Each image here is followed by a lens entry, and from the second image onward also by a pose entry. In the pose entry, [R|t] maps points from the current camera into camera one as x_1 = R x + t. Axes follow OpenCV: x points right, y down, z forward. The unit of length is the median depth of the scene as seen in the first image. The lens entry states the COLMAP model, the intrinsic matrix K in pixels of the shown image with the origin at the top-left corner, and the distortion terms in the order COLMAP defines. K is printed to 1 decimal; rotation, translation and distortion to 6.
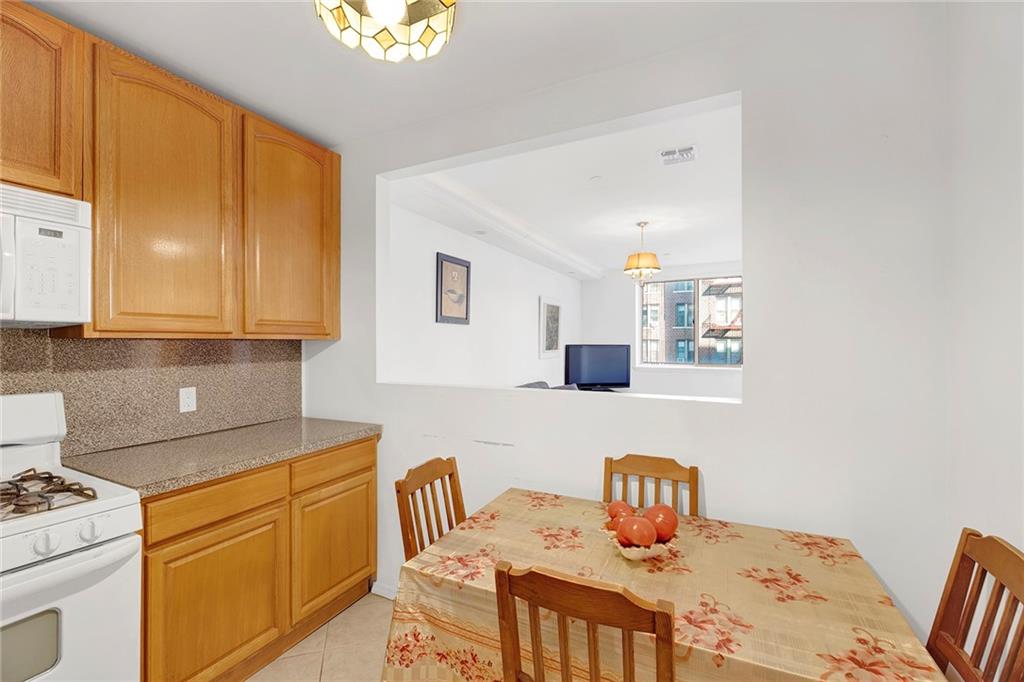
lens RADIAL K [[425.5, 0, 506.3], [0, 425.5, 343.4], [0, 0, 1]] dist [-0.003127, -0.000540]
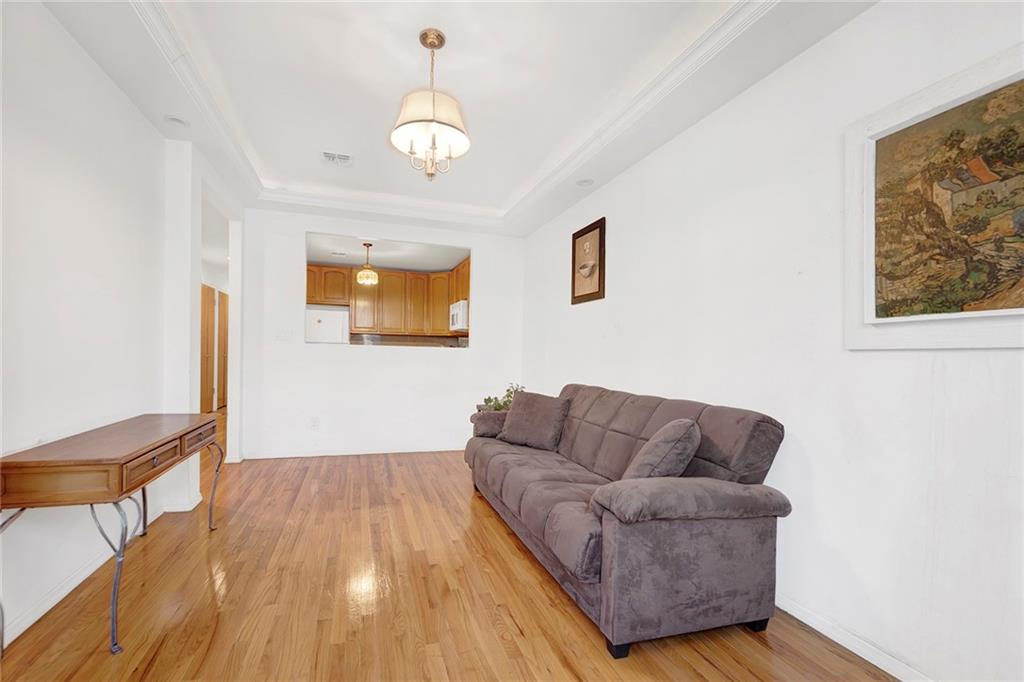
lens RADIAL K [[425.5, 0, 506.3], [0, 425.5, 343.4], [0, 0, 1]] dist [-0.003127, -0.000540]
pose [[-0.692160, -0.004377, -0.721731, 1.089545], [0.004299, 0.999939, -0.010188, 0.085950], [0.721731, -0.010155, -0.692099, 2.553608]]
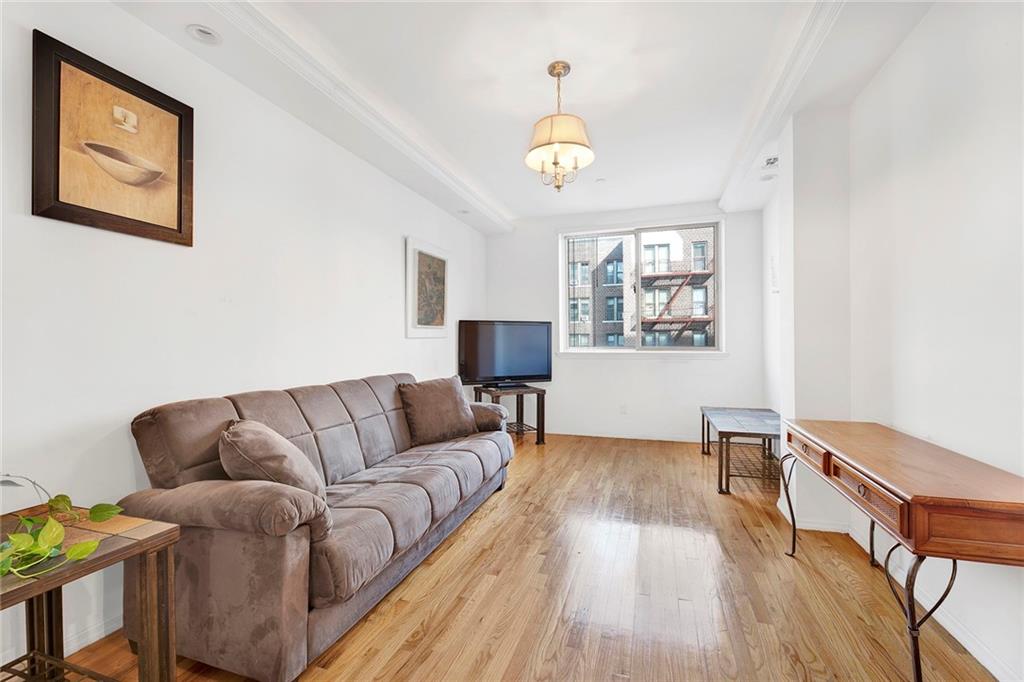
lens RADIAL K [[425.5, 0, 506.3], [0, 425.5, 343.4], [0, 0, 1]] dist [-0.003127, -0.000540]
pose [[0.988359, -0.009417, 0.151846, 0.317098], [0.008961, 0.999953, 0.003692, 0.110290], [-0.151874, -0.002288, 0.988397, 0.904479]]
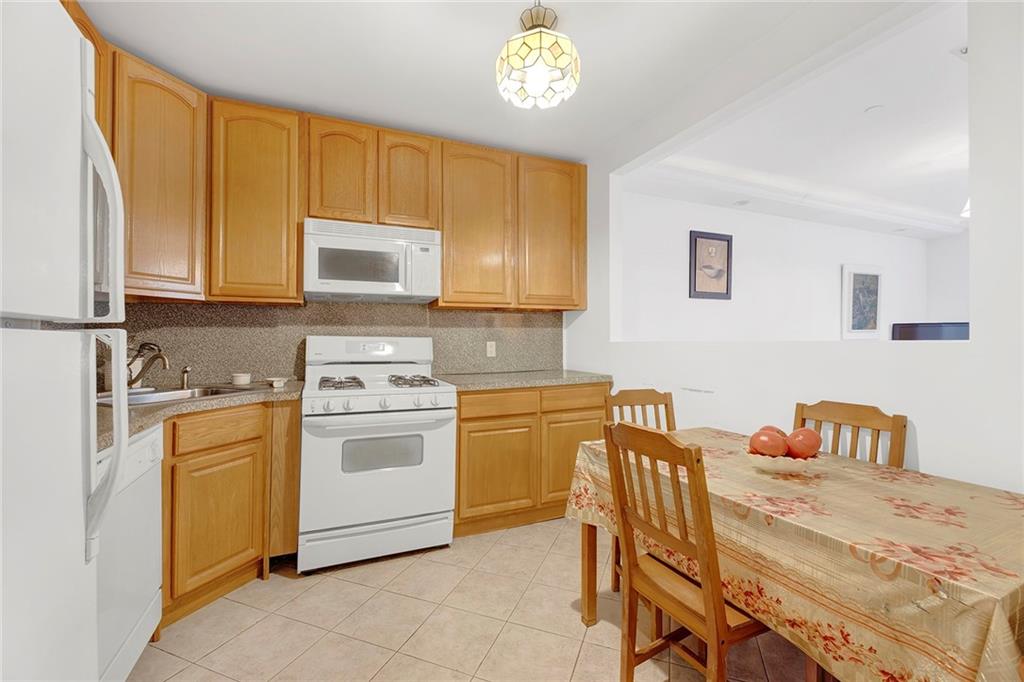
lens RADIAL K [[424.4, 0, 509.4], [0, 424.4, 337.7], [0, 0, 1]] dist [-0.001311, -0.000095]
pose [[0.776380, -0.006967, -0.630227, 0.235634], [0.005554, 0.999976, -0.004213, 0.080732], [0.630241, -0.000229, 0.776400, -0.136782]]
